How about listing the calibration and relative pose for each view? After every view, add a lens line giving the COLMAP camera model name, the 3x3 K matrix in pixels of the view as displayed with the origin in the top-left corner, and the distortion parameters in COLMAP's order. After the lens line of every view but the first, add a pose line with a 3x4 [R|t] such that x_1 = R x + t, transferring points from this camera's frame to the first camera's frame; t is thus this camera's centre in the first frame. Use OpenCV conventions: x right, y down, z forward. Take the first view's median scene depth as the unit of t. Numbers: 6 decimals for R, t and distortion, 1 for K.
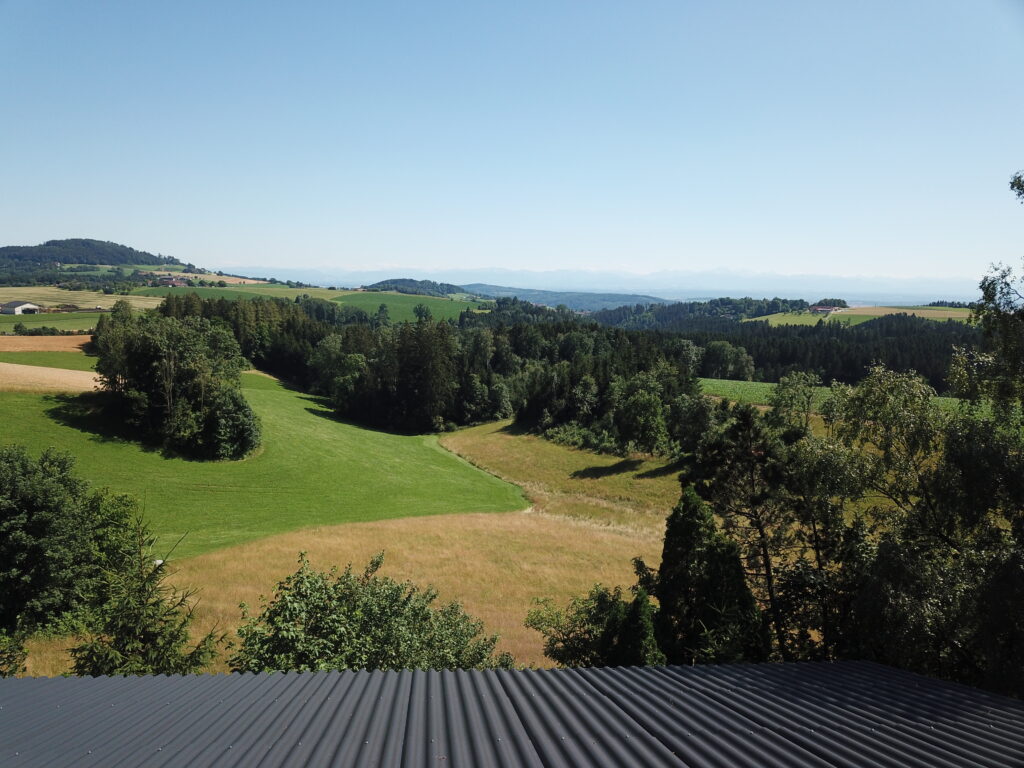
lens RADIAL K [[768.3, 0, 501.8], [0, 768.3, 396.1], [0, 0, 1]] dist [0.020390, -0.011423]
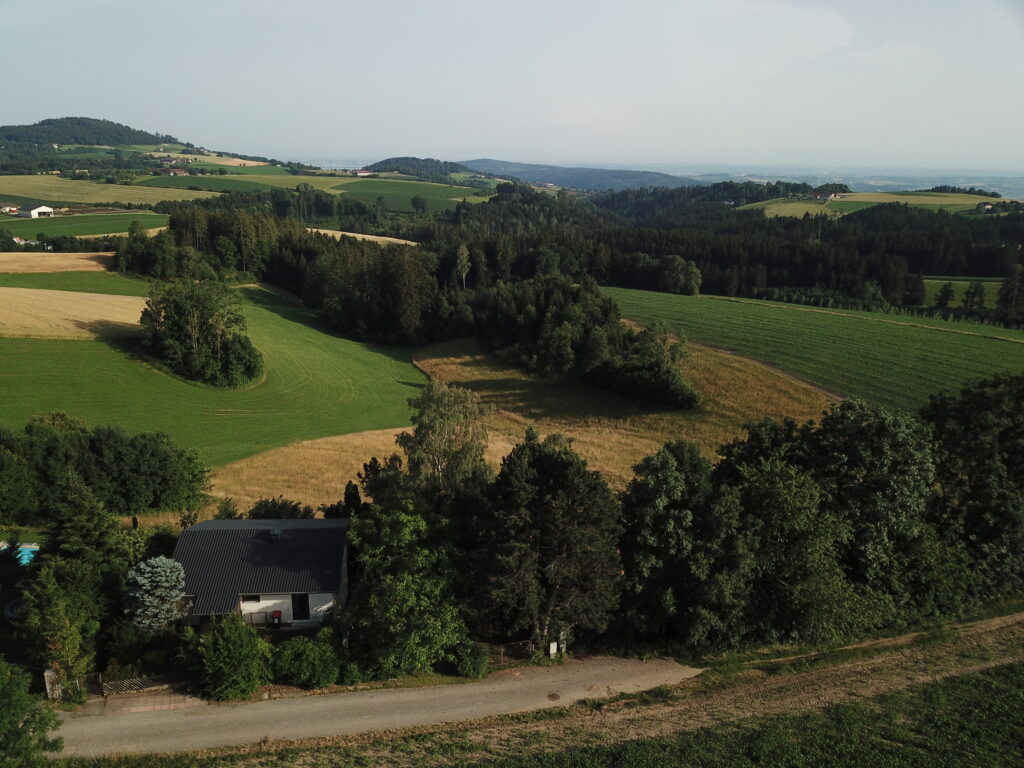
lens RADIAL K [[788.7, 0, 512.0], [0, 788.7, 384.0], [0, 0, 1]] dist [-0.008859, -0.003925]
pose [[0.999987, -0.002124, -0.004679, 0.060349], [0.002765, 0.989912, 0.141659, -0.053998], [0.004331, -0.141670, 0.989905, -0.171789]]
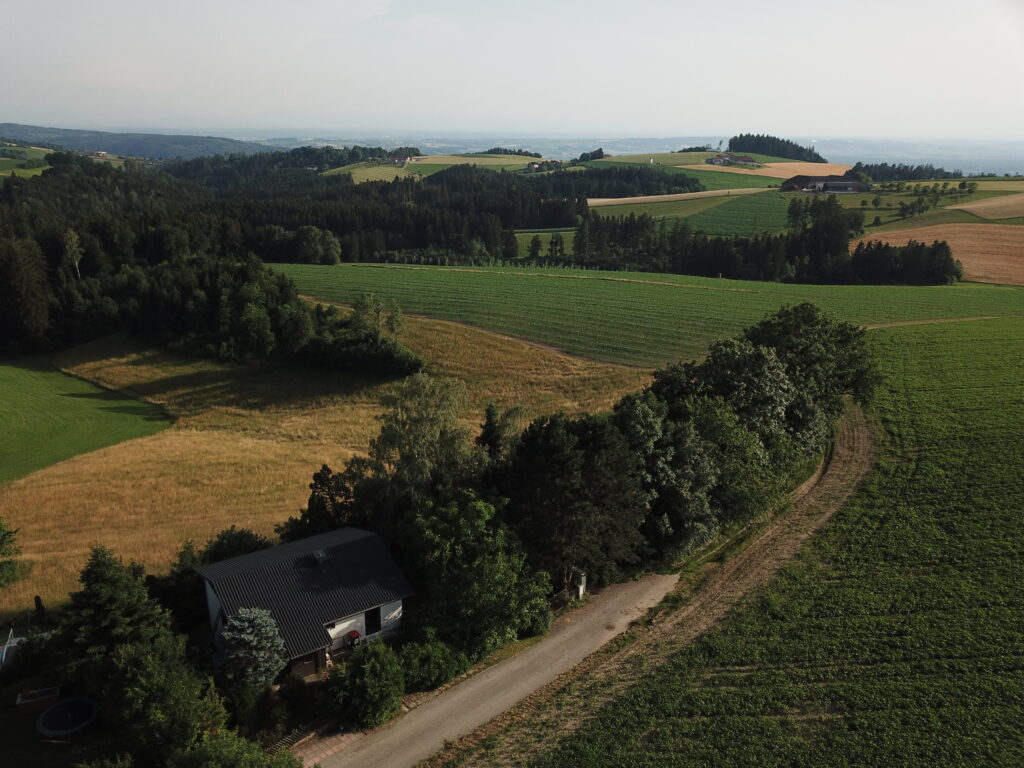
lens RADIAL K [[788.7, 0, 512.0], [0, 788.7, 384.0], [0, 0, 1]] dist [-0.008859, -0.003925]
pose [[0.866095, -0.156622, 0.474710, -0.038920], [0.066304, 0.977251, 0.201455, -0.063635], [-0.495463, -0.143004, 0.856777, -0.160089]]
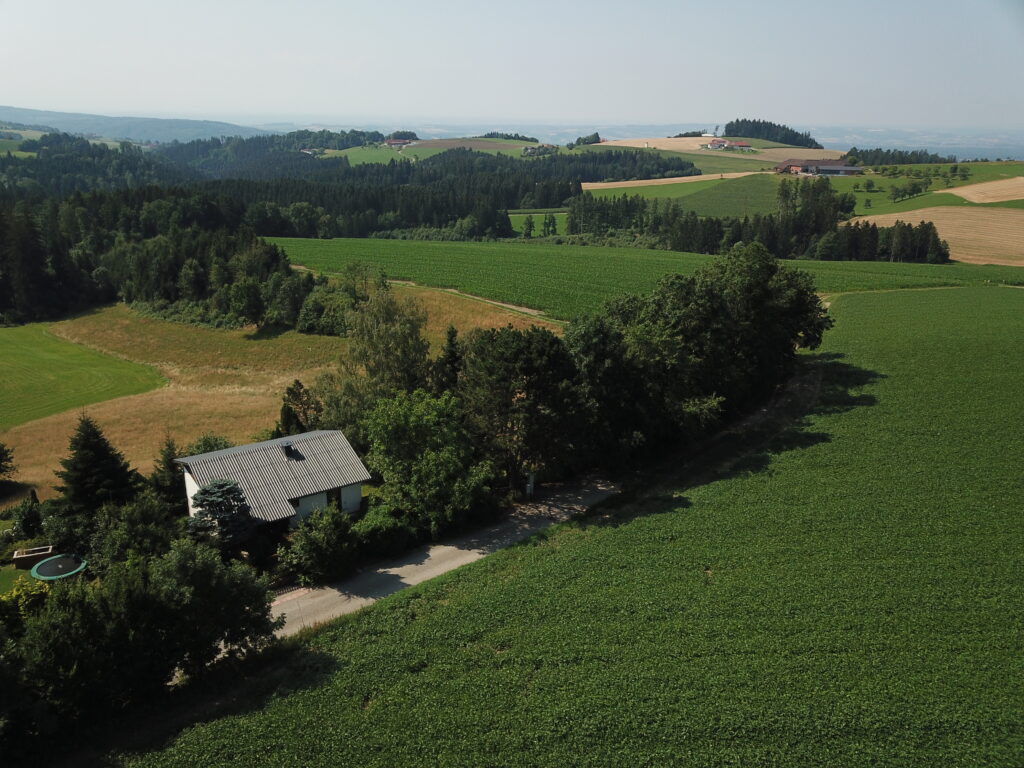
lens RADIAL K [[788.7, 0, 512.0], [0, 788.7, 384.0], [0, 0, 1]] dist [-0.008859, -0.003925]
pose [[0.865648, -0.160814, 0.474123, -0.041089], [0.062493, 0.974309, 0.216370, -0.047289], [-0.496737, -0.157671, 0.853459, -0.188331]]
